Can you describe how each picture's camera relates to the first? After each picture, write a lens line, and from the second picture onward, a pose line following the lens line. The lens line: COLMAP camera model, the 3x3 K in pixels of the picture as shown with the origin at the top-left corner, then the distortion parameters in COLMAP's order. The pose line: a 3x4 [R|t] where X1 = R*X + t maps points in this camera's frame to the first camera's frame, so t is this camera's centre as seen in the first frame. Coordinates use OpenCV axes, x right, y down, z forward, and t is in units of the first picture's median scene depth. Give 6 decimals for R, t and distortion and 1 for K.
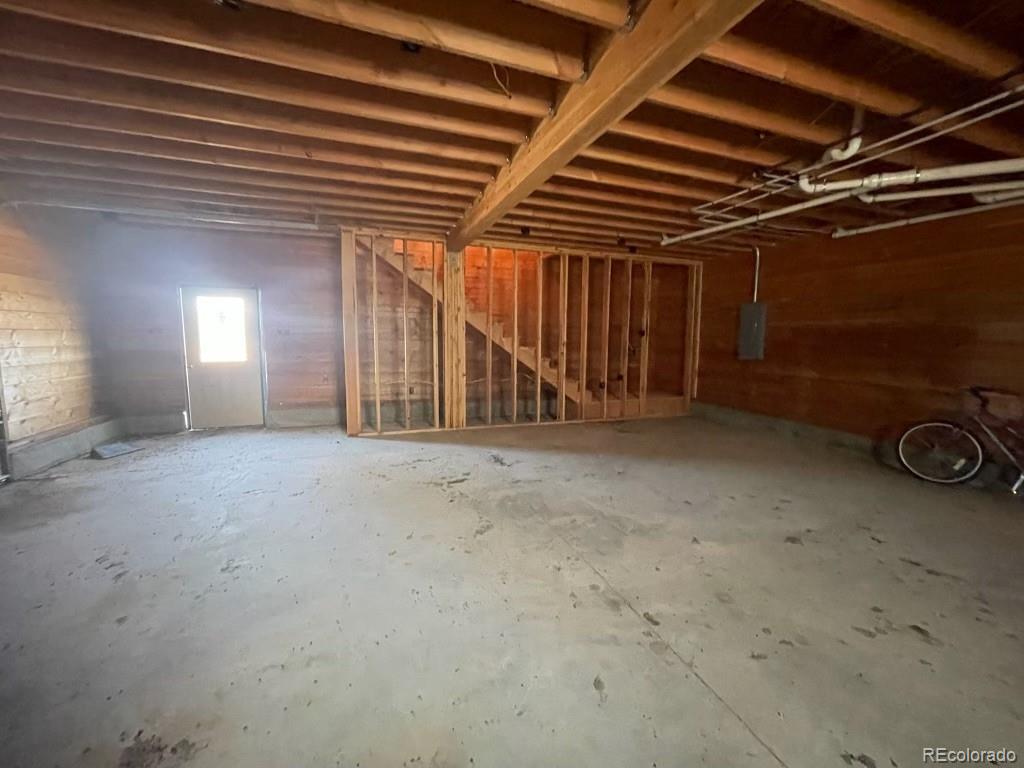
lens RADIAL K [[413.4, 0, 511.9], [0, 413.4, 382.6], [0, 0, 1]] dist [-0.000258, -0.000006]
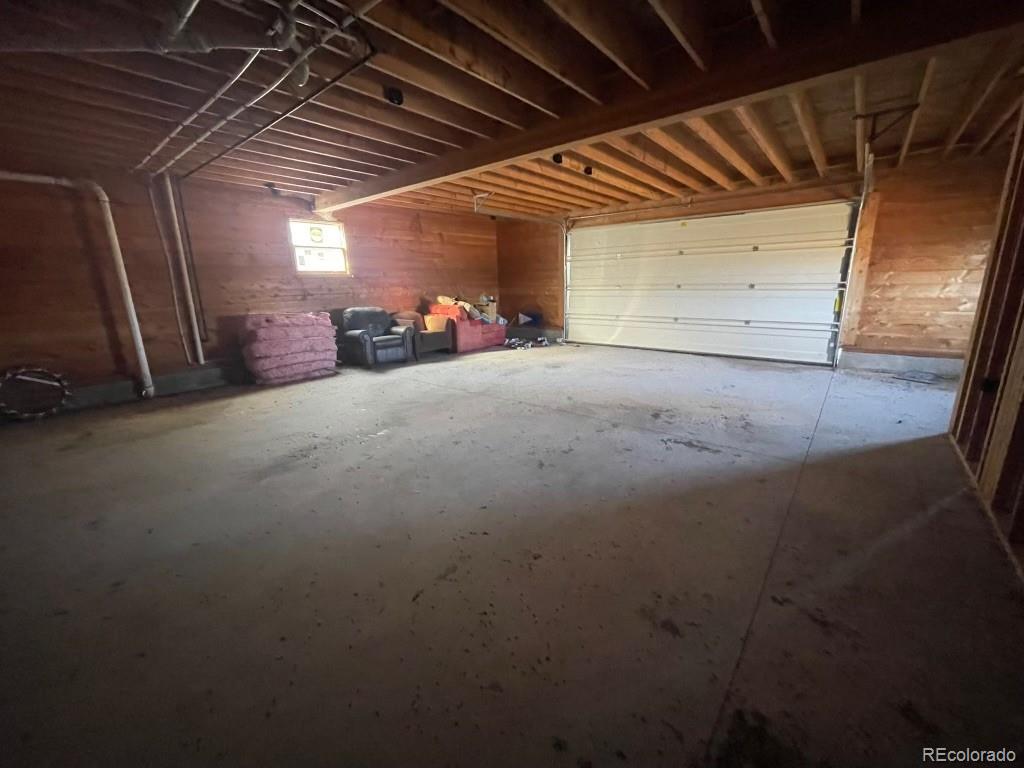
lens RADIAL K [[413.4, 0, 511.6], [0, 413.4, 381.6], [0, 0, 1]] dist [-0.000258, -0.000006]
pose [[-0.867072, 0.123465, -0.482641, 0.697035], [-0.039800, 0.948539, 0.314148, -0.166067], [0.496591, 0.291598, -0.817538, 1.662239]]
